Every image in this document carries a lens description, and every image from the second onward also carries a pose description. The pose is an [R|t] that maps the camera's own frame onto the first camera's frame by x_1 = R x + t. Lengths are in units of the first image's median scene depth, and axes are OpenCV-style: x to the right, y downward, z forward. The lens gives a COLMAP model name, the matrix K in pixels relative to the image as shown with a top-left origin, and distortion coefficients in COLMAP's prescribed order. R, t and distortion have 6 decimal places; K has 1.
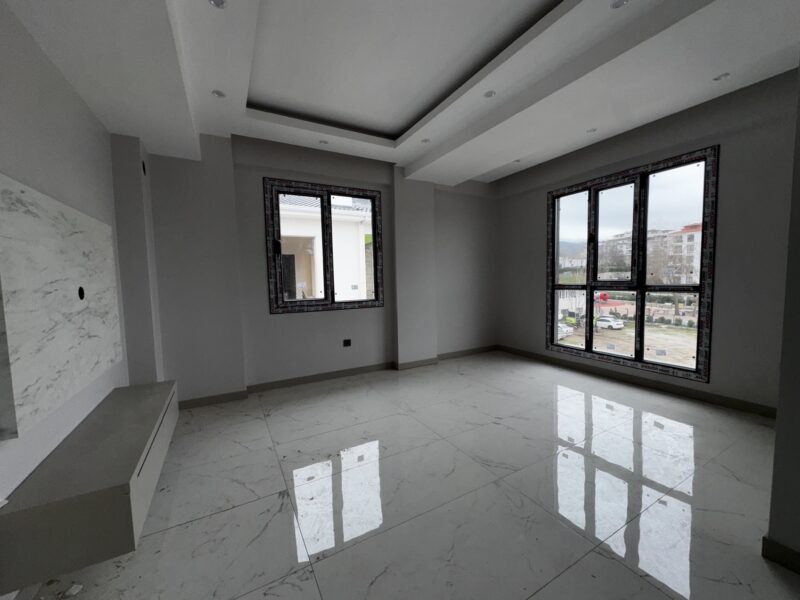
lens RADIAL K [[318.6, 0, 400.4], [0, 318.6, 300.7], [0, 0, 1]] dist [-0.002410, -0.000067]
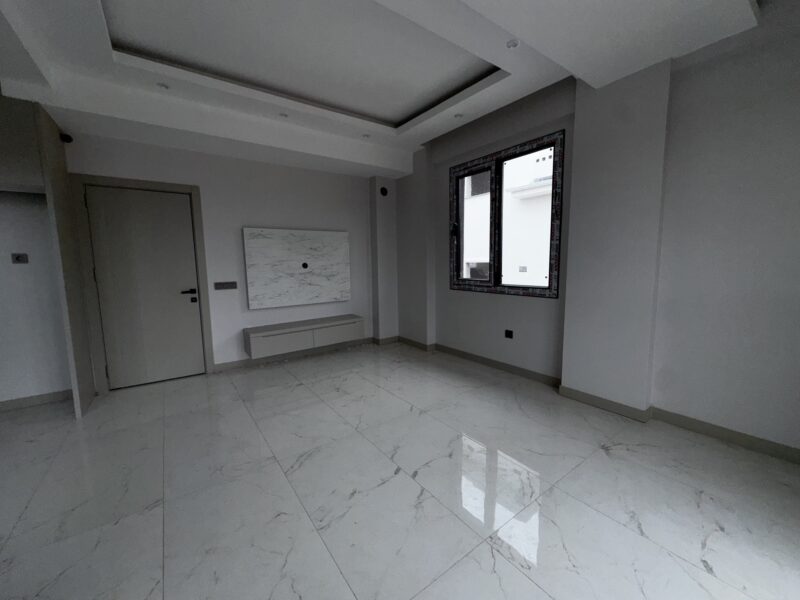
lens RADIAL K [[318.6, 0, 400.4], [0, 318.6, 300.7], [0, 0, 1]] dist [-0.002410, -0.000067]
pose [[0.123675, 0.142336, -0.982062, 0.695868], [-0.058448, 0.988986, 0.135979, -0.061746], [0.990600, 0.040582, 0.130632, 0.664475]]
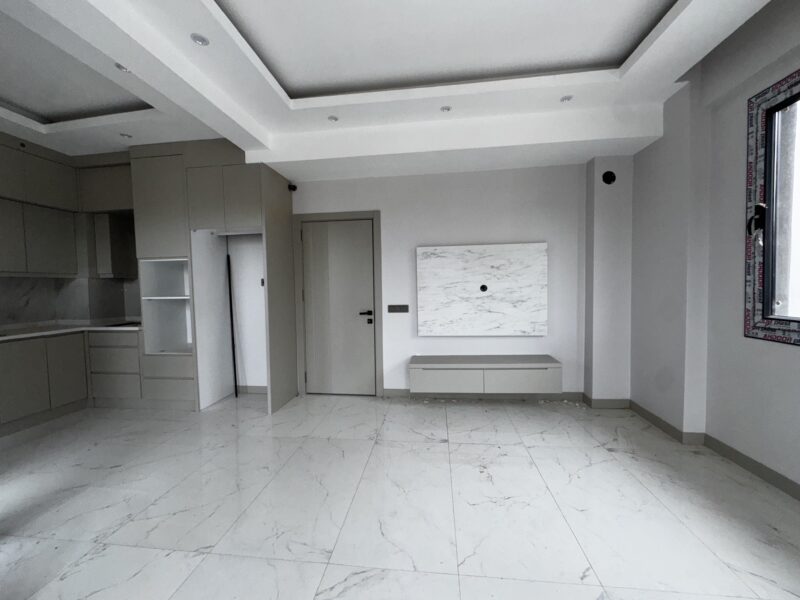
lens RADIAL K [[318.6, 0, 400.4], [0, 318.6, 300.7], [0, 0, 1]] dist [-0.002410, -0.000067]
pose [[-0.582812, 0.071343, -0.809469, 0.411163], [-0.025534, 0.994039, 0.105995, -0.066424], [0.812206, 0.082445, -0.577516, 0.809586]]
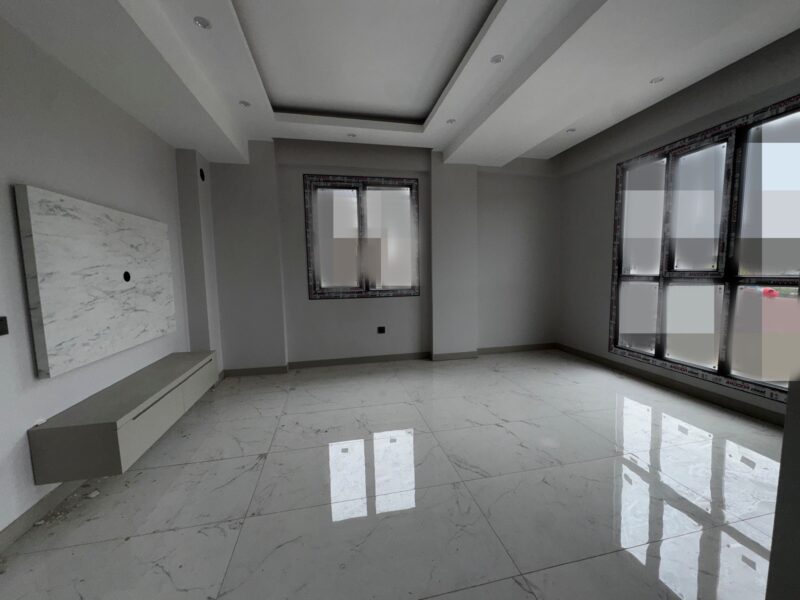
lens RADIAL K [[318.6, 0, 400.4], [0, 318.6, 300.7], [0, 0, 1]] dist [-0.002410, -0.000067]
pose [[0.956006, 0.032757, -0.291511, 0.211675], [-0.024179, 0.999163, 0.032982, 0.002545], [0.292348, -0.024482, 0.955999, 0.037684]]
